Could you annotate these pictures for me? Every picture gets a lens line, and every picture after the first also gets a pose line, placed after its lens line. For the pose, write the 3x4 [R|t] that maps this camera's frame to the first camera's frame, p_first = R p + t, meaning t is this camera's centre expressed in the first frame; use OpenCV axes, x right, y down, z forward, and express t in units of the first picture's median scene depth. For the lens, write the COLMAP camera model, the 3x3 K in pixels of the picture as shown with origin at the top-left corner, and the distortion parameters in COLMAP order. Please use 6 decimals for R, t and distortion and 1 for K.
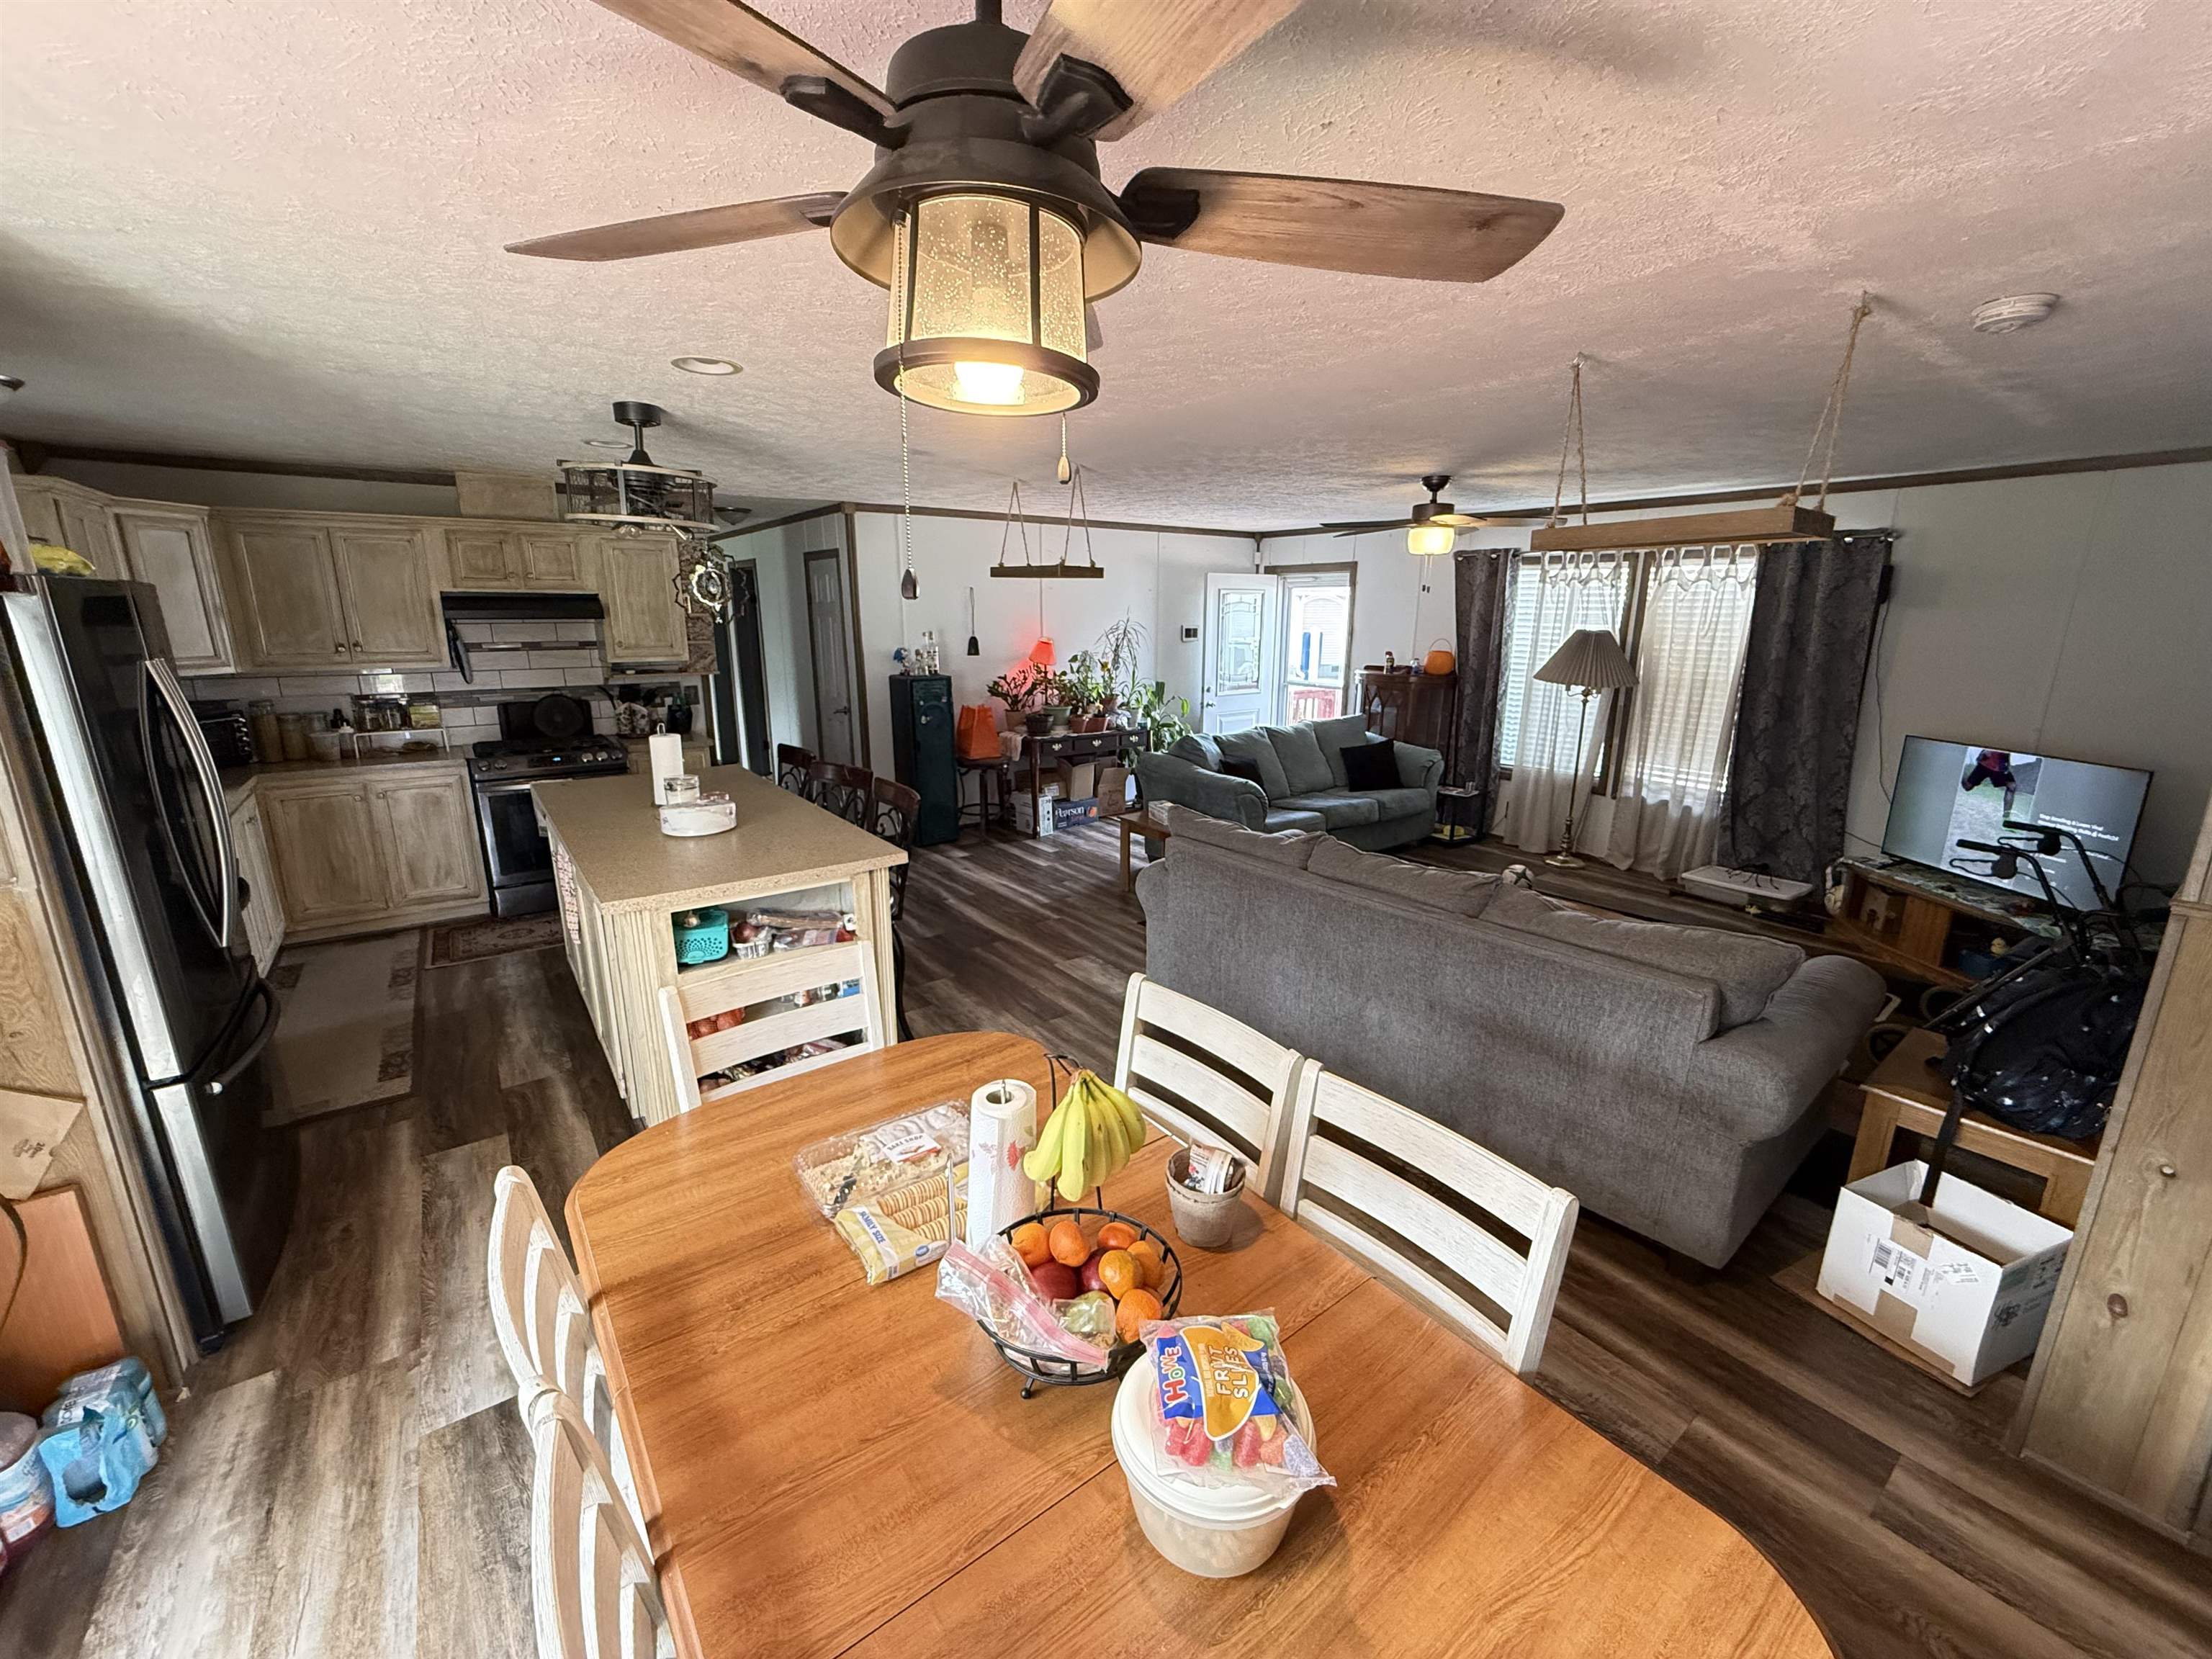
lens RADIAL K [[882.2, 0, 1104.0], [0, 882.2, 827.8], [0, 0, 1]] dist [0.001932, 0.000111]
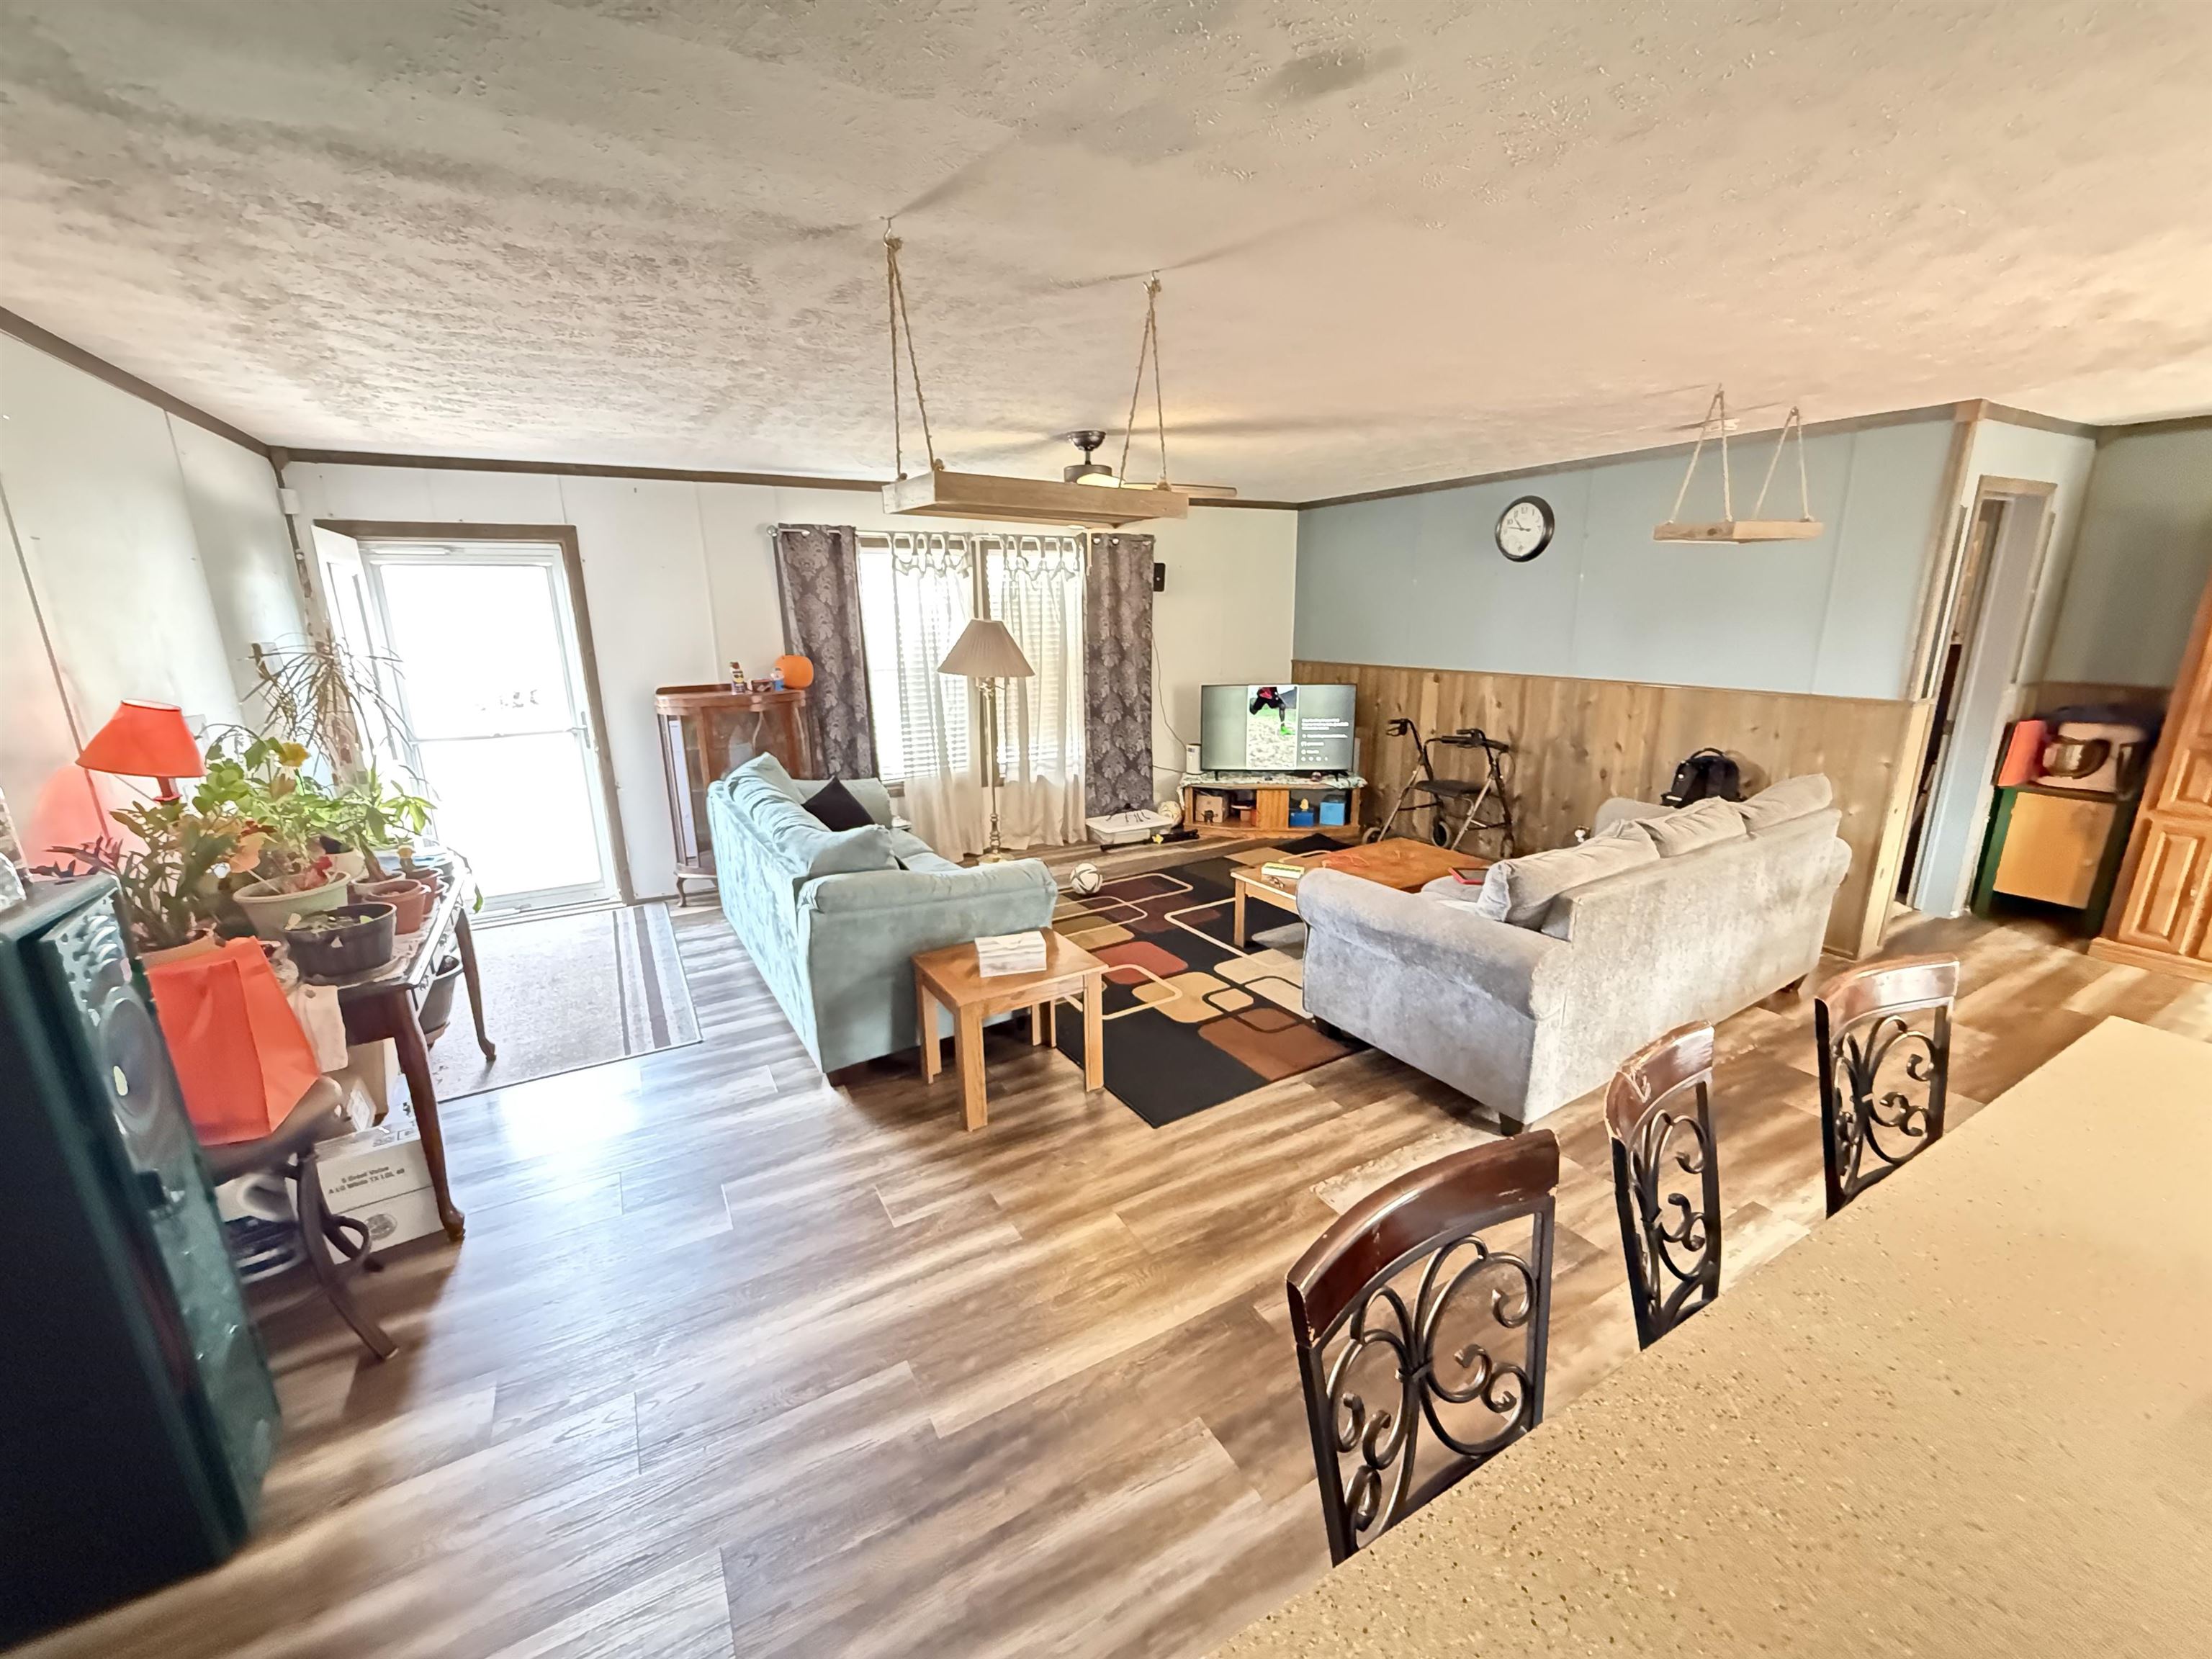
lens RADIAL K [[882.2, 0, 1104.3], [0, 882.2, 830.7], [0, 0, 1]] dist [0.001932, 0.000111]
pose [[0.123393, -0.255515, 0.958899, -0.423303], [0.253976, 0.942232, 0.218392, -0.190870], [-0.959307, 0.216589, 0.181159, 0.777511]]
